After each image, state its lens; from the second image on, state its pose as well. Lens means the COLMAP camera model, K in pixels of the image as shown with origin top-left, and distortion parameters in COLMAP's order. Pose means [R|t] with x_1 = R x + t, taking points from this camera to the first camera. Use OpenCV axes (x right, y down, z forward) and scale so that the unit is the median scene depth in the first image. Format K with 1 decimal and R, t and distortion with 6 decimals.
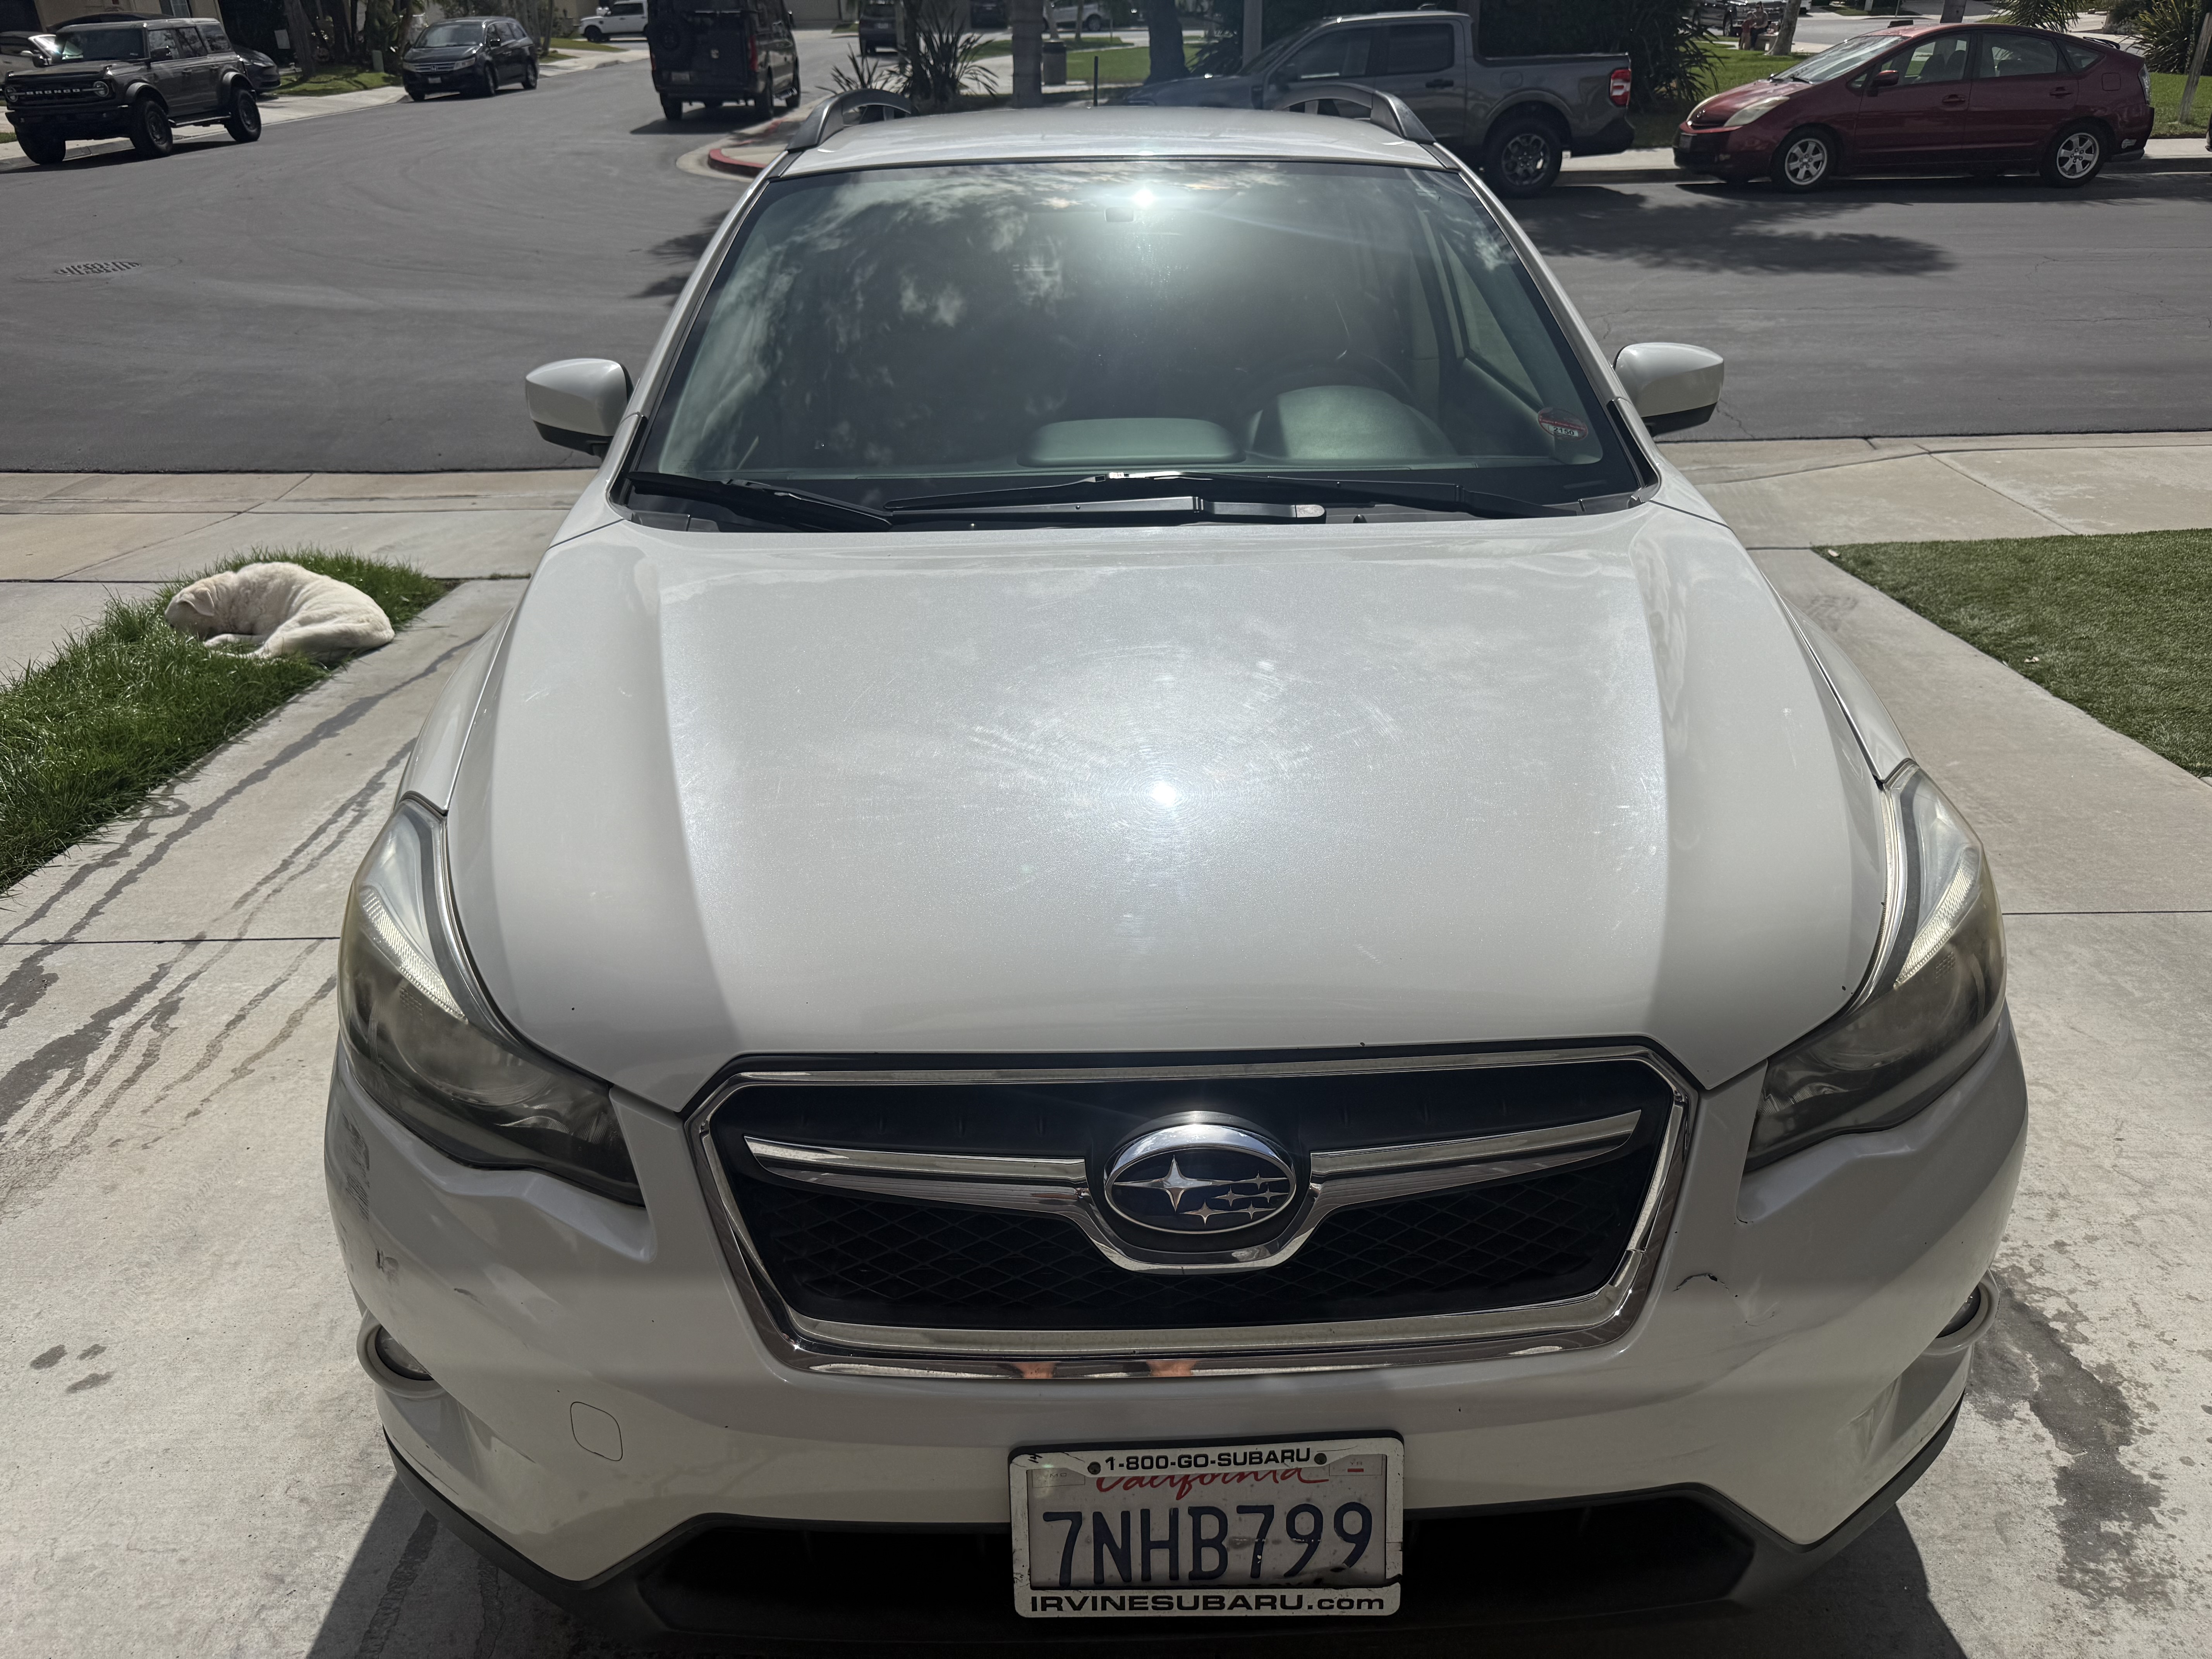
lens RADIAL K [[1589.7, 0, 1104.5], [0, 1589.7, 815.3], [0, 0, 1]] dist [-0.005093, -0.004115]
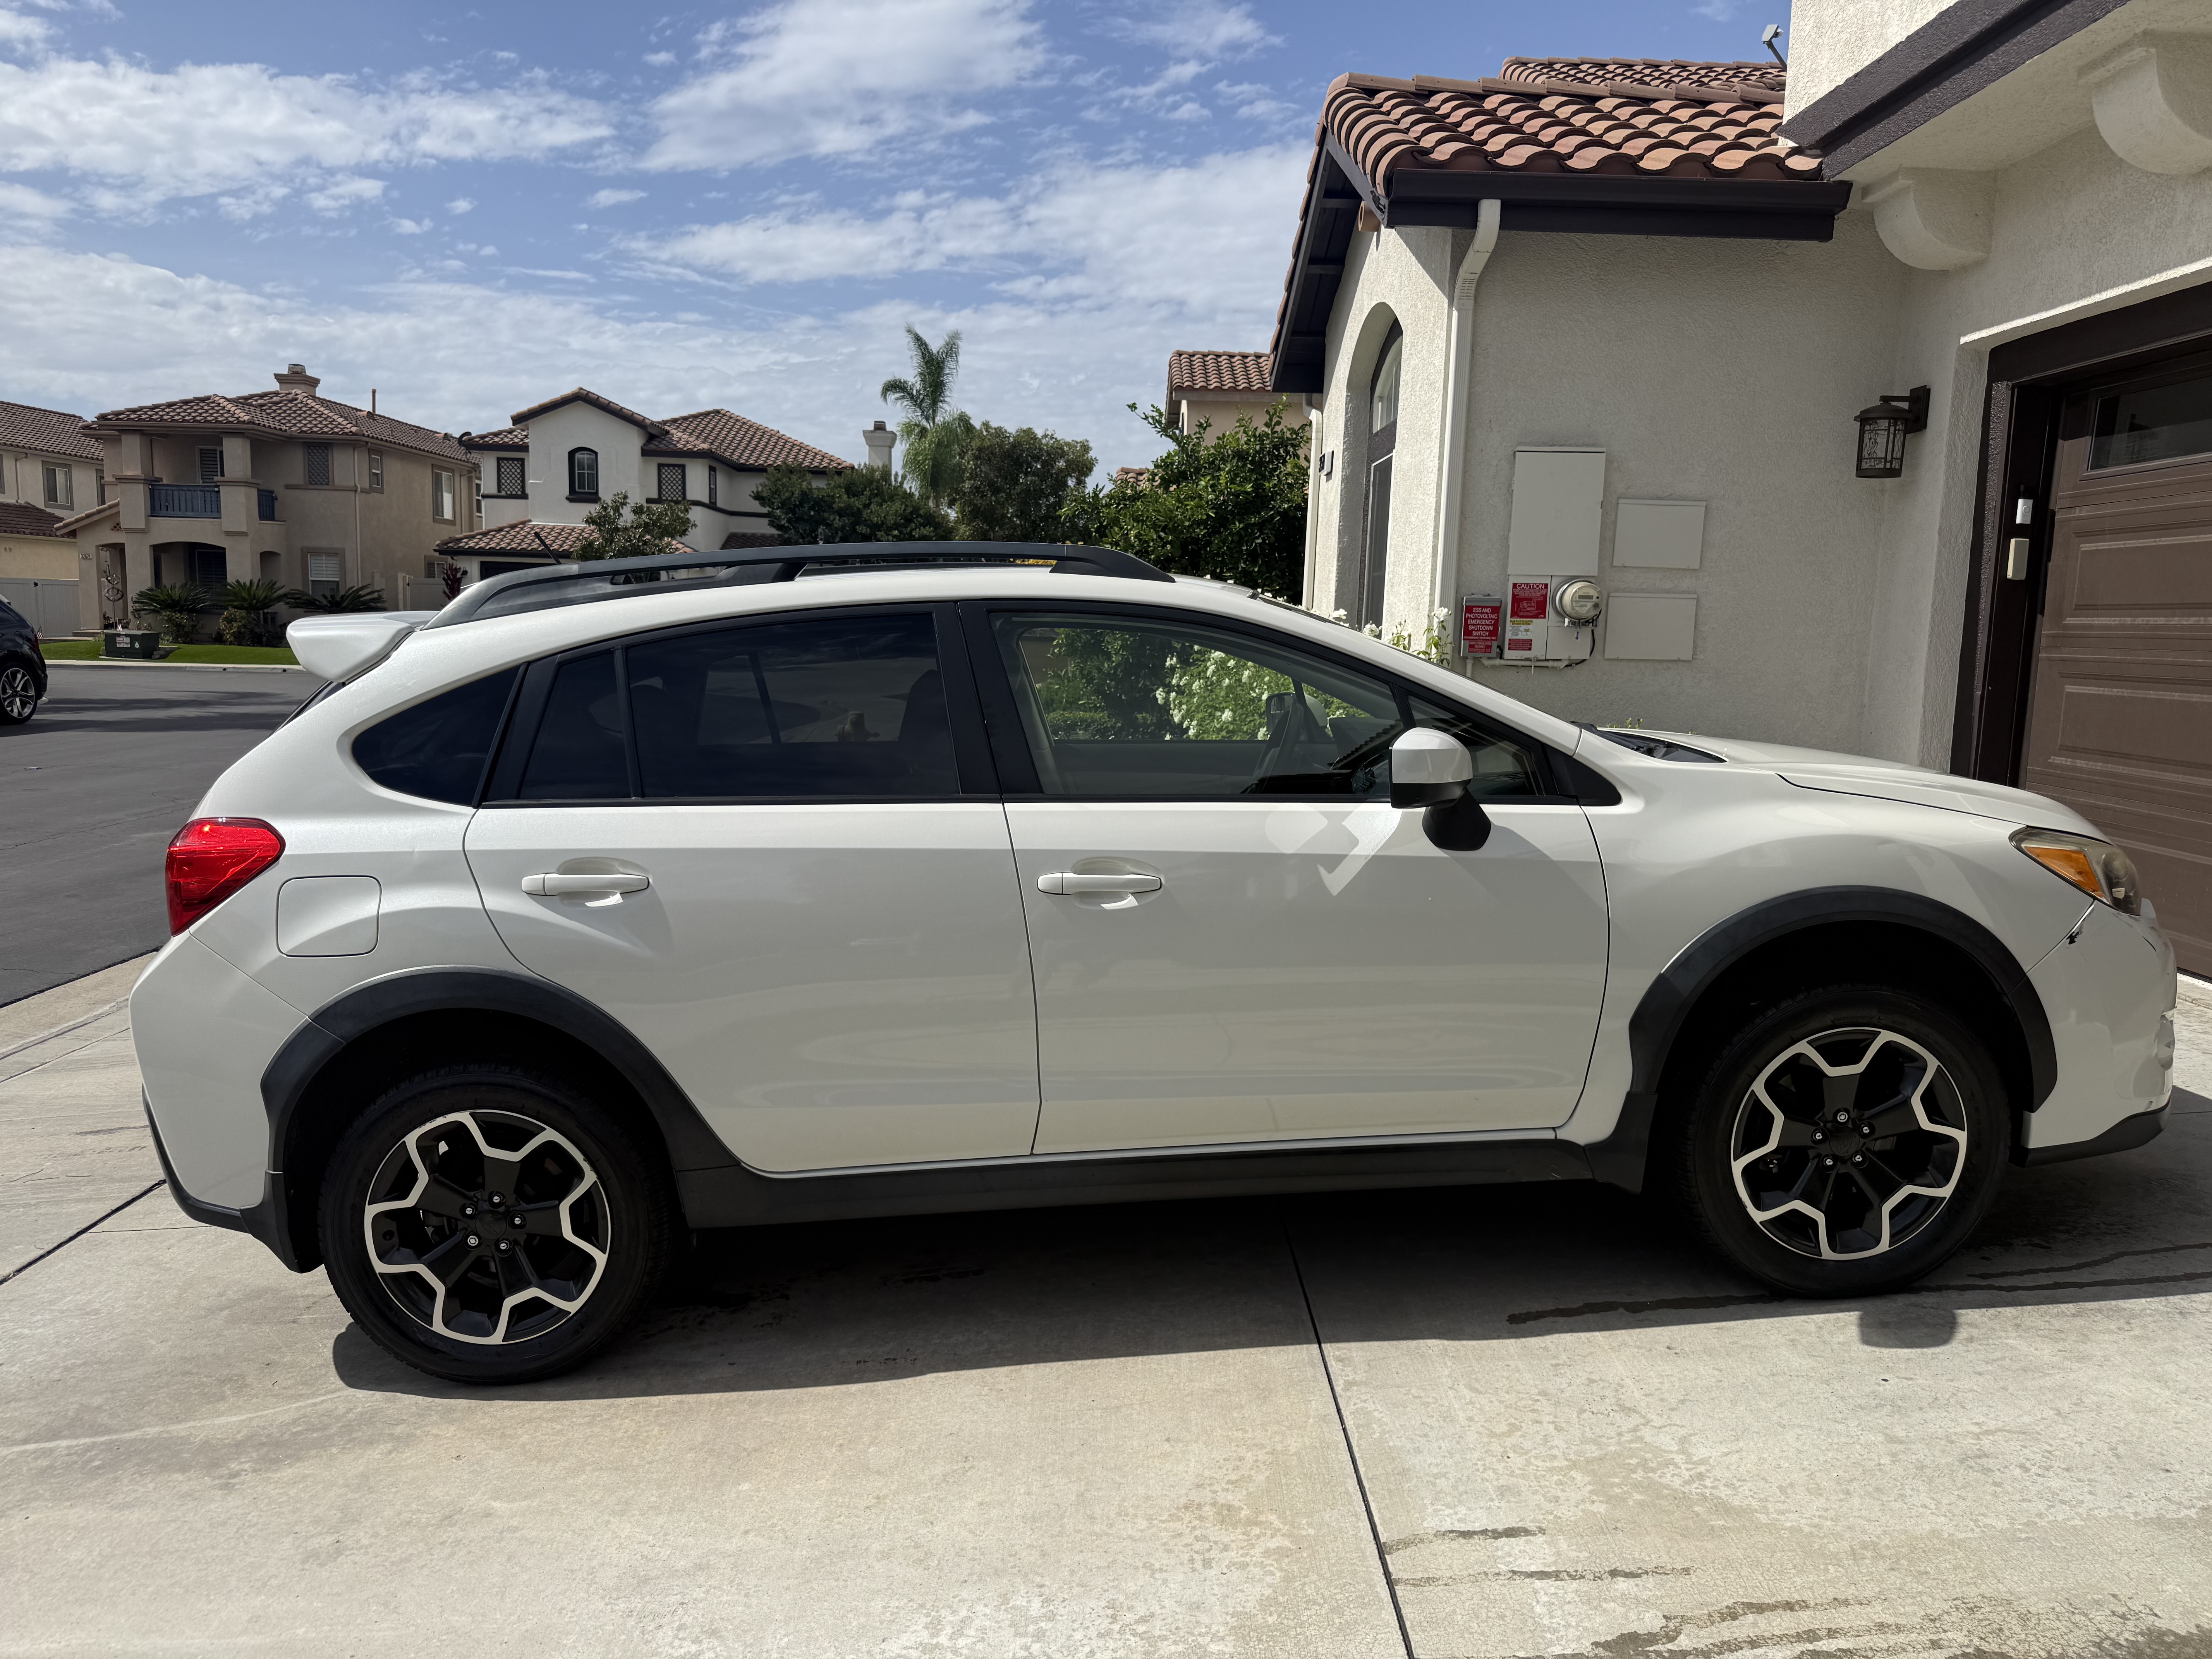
lens RADIAL K [[1556.2, 0, 1106.0], [0, 1556.2, 829.5], [0, 0, 1]] dist [-0.002915, -0.008387]
pose [[0.006667, -0.118761, 0.992901, -1.336893], [0.442662, 0.890688, 0.103563, -0.407279], [-0.896664, 0.438829, 0.058509, 1.089100]]
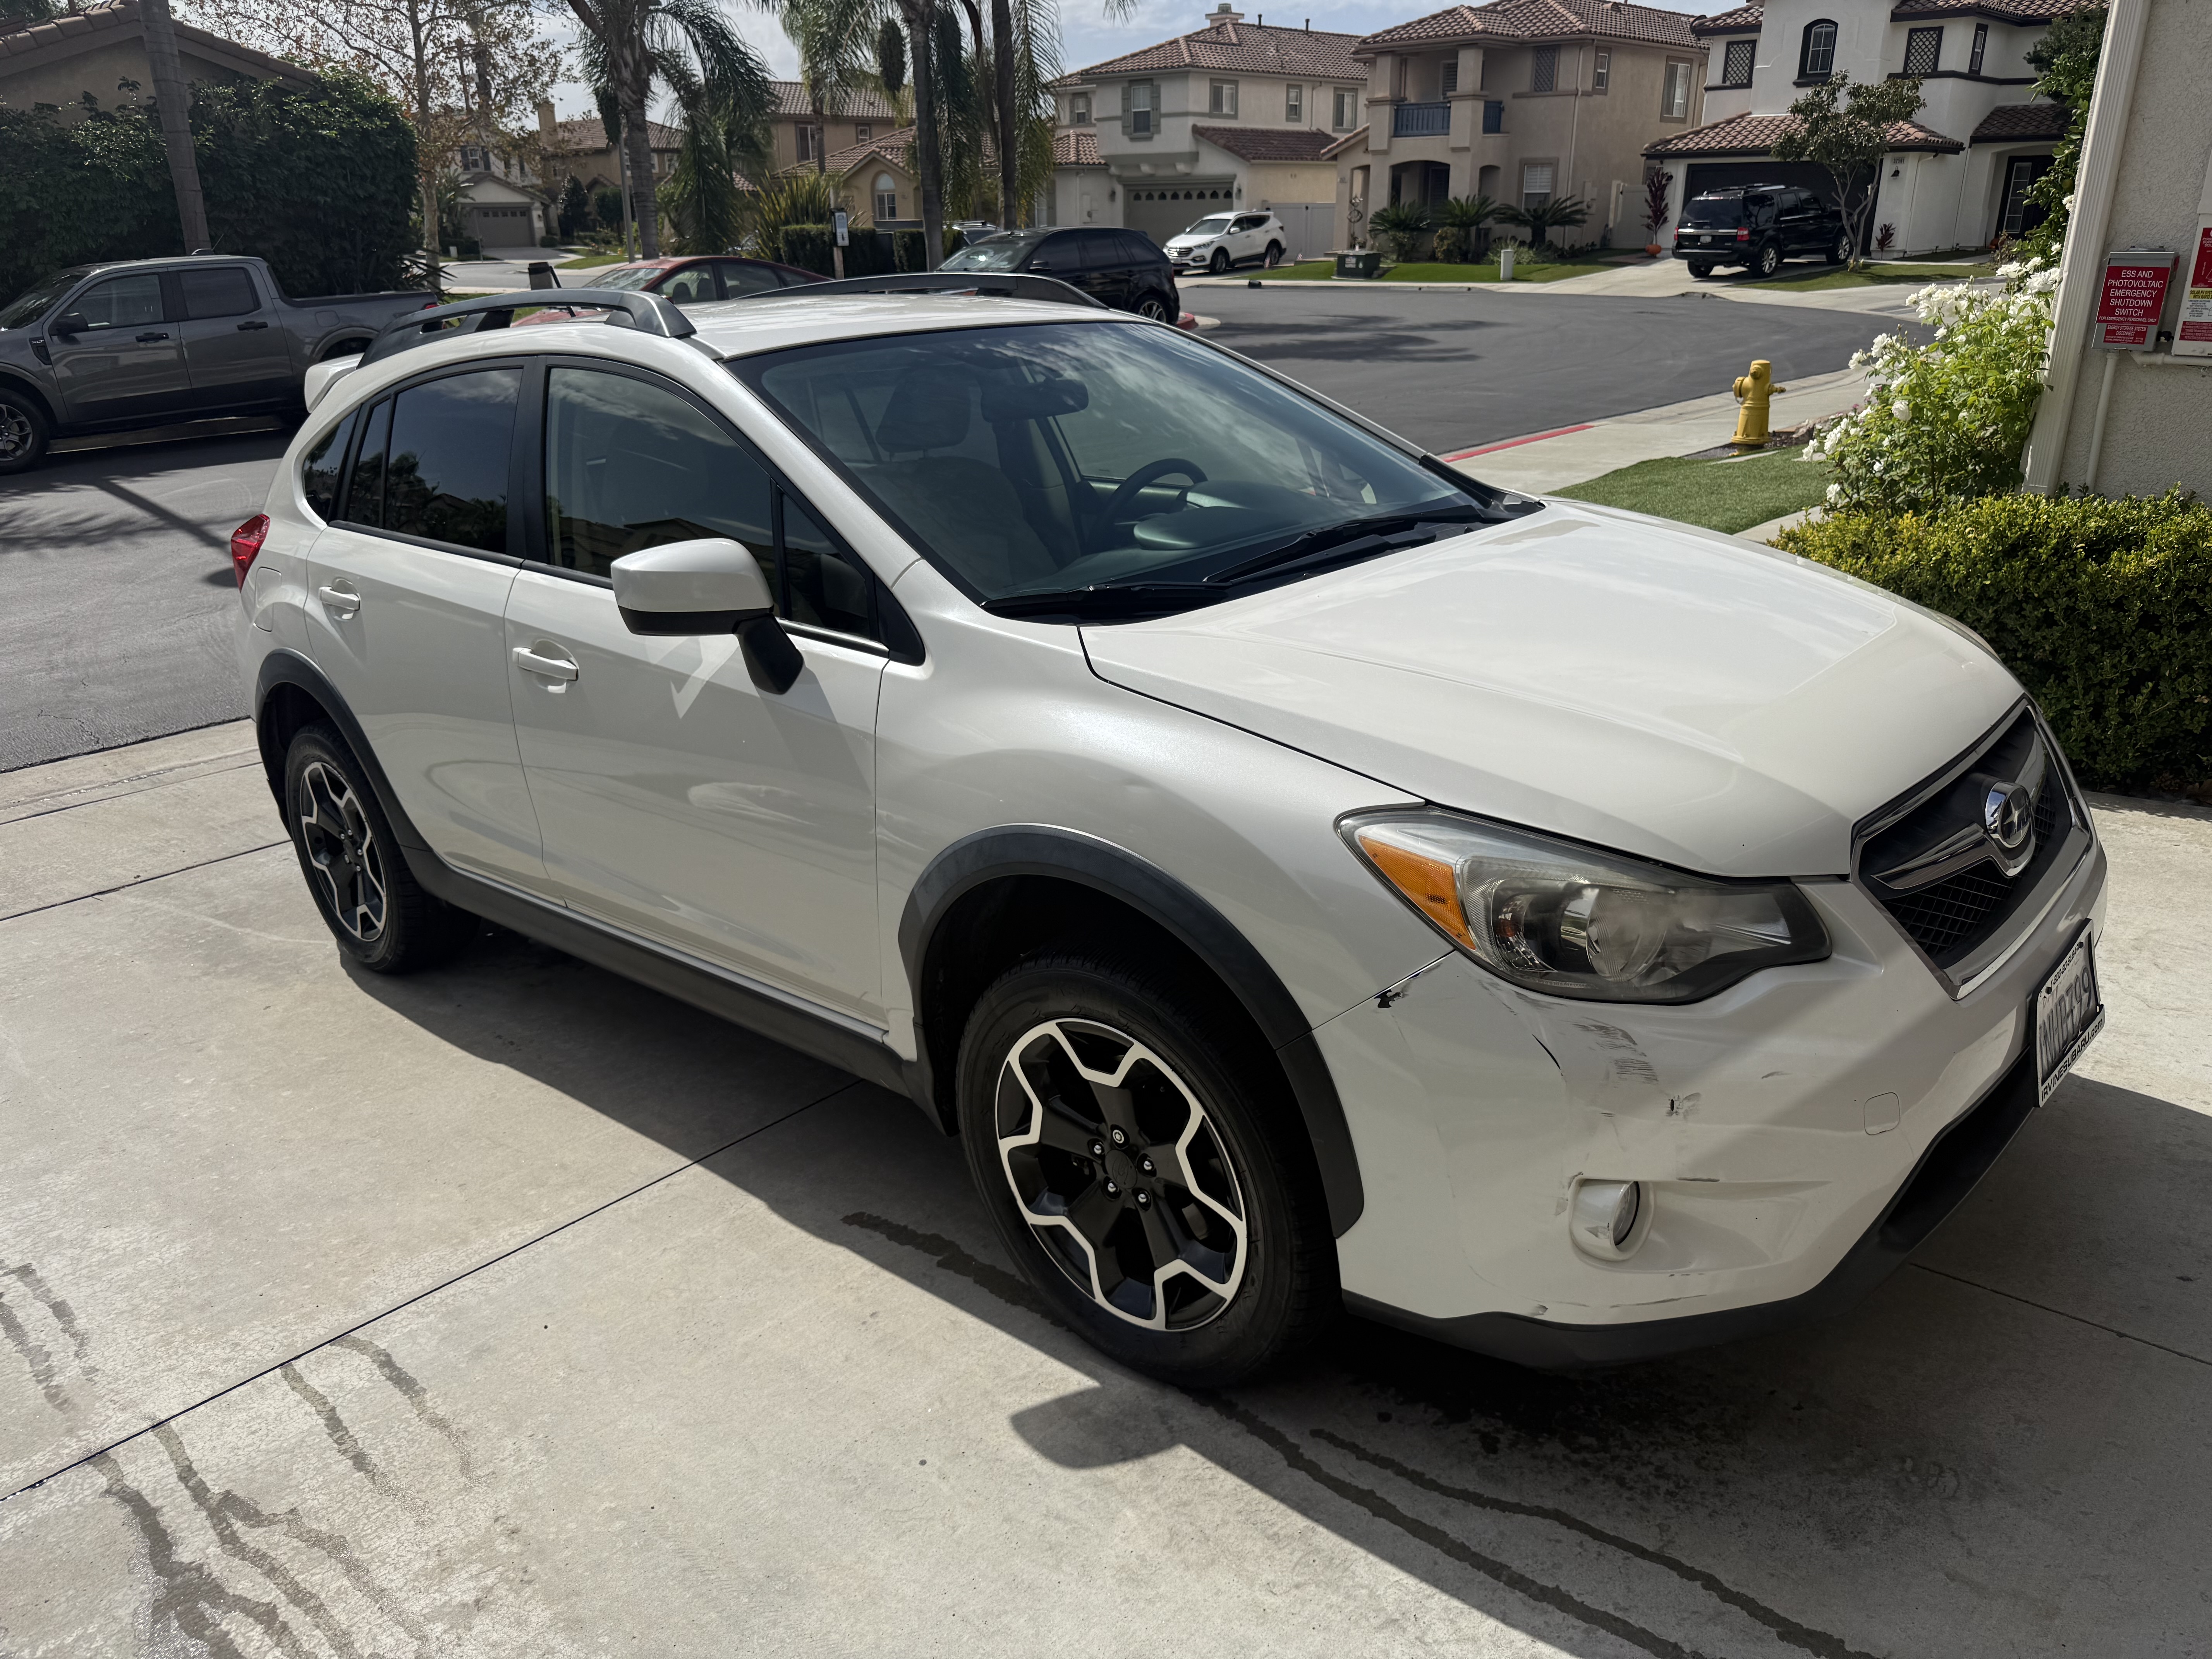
lens RADIAL K [[1582.0, 0, 1099.5], [0, 1582.0, 798.2], [0, 0, 1]] dist [-0.003677, -0.004058]
pose [[0.699698, -0.245228, 0.671033, -0.774052], [0.337670, 0.941230, -0.008124, -0.044435], [-0.629604, 0.232272, 0.741383, 0.158090]]
